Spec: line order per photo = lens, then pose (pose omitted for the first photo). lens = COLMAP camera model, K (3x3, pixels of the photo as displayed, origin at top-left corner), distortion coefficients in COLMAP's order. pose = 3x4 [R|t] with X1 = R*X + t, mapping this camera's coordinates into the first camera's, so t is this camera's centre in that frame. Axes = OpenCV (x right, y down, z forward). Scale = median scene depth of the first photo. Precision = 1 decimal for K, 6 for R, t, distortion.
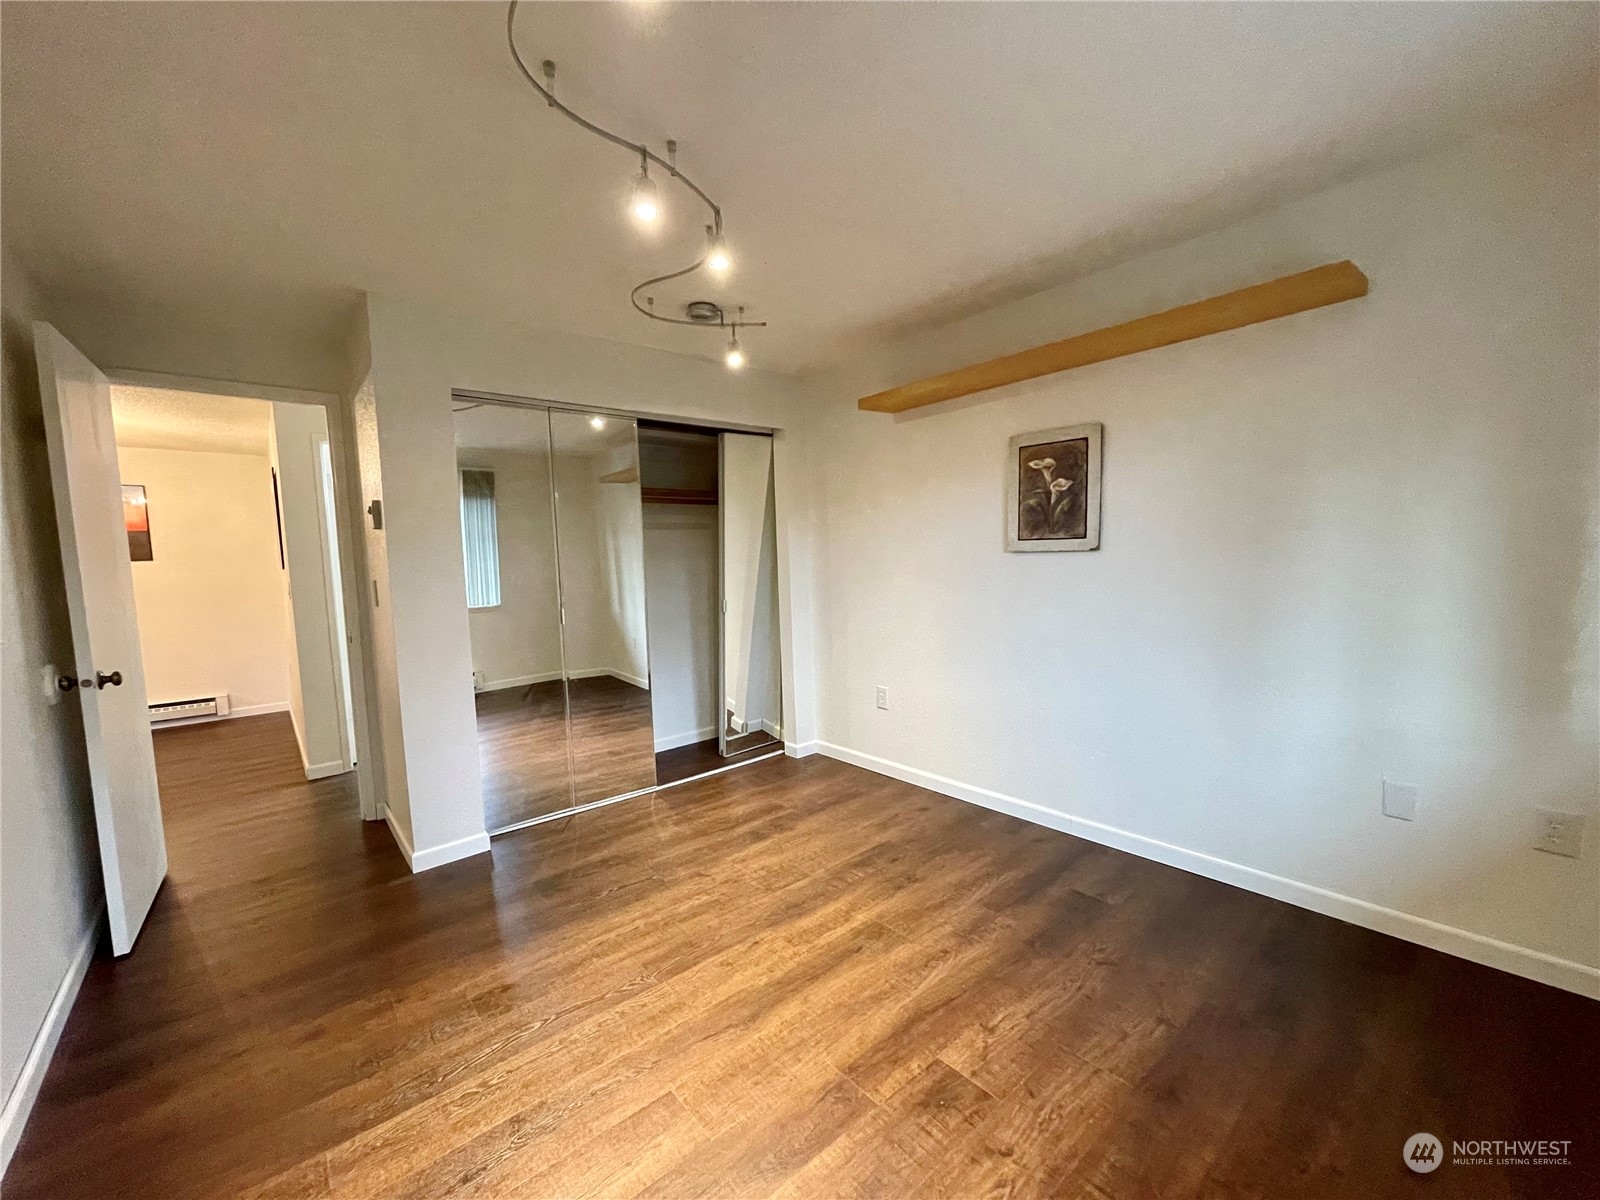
lens RADIAL K [[645.8, 0, 796.2], [0, 645.8, 600.4], [0, 0, 1]] dist [-0.002591, 0.000547]
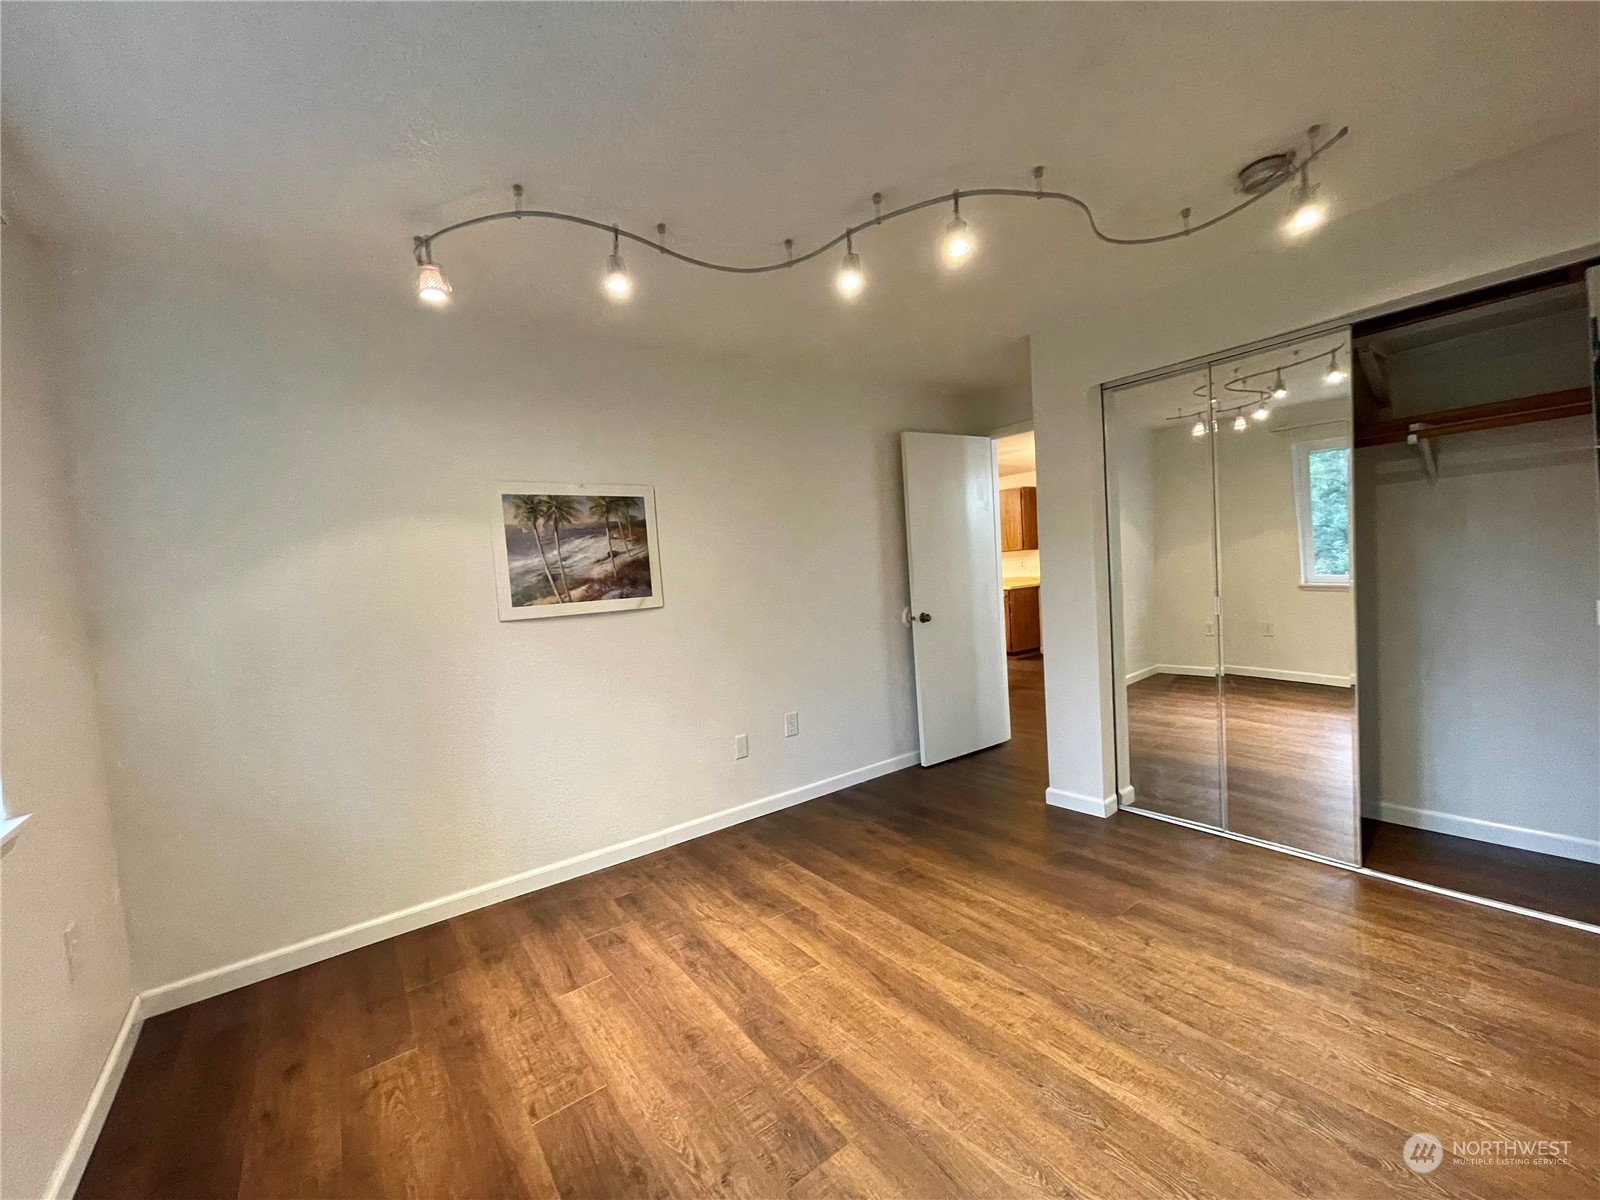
lens RADIAL K [[645.8, 0, 795.1], [0, 645.8, 604.3], [0, 0, 1]] dist [-0.002591, 0.000547]
pose [[-0.059807, 0.088992, -0.994235, 0.997749], [0.002323, 0.996028, 0.089013, -0.104180], [0.998207, 0.003014, -0.059776, 0.935468]]
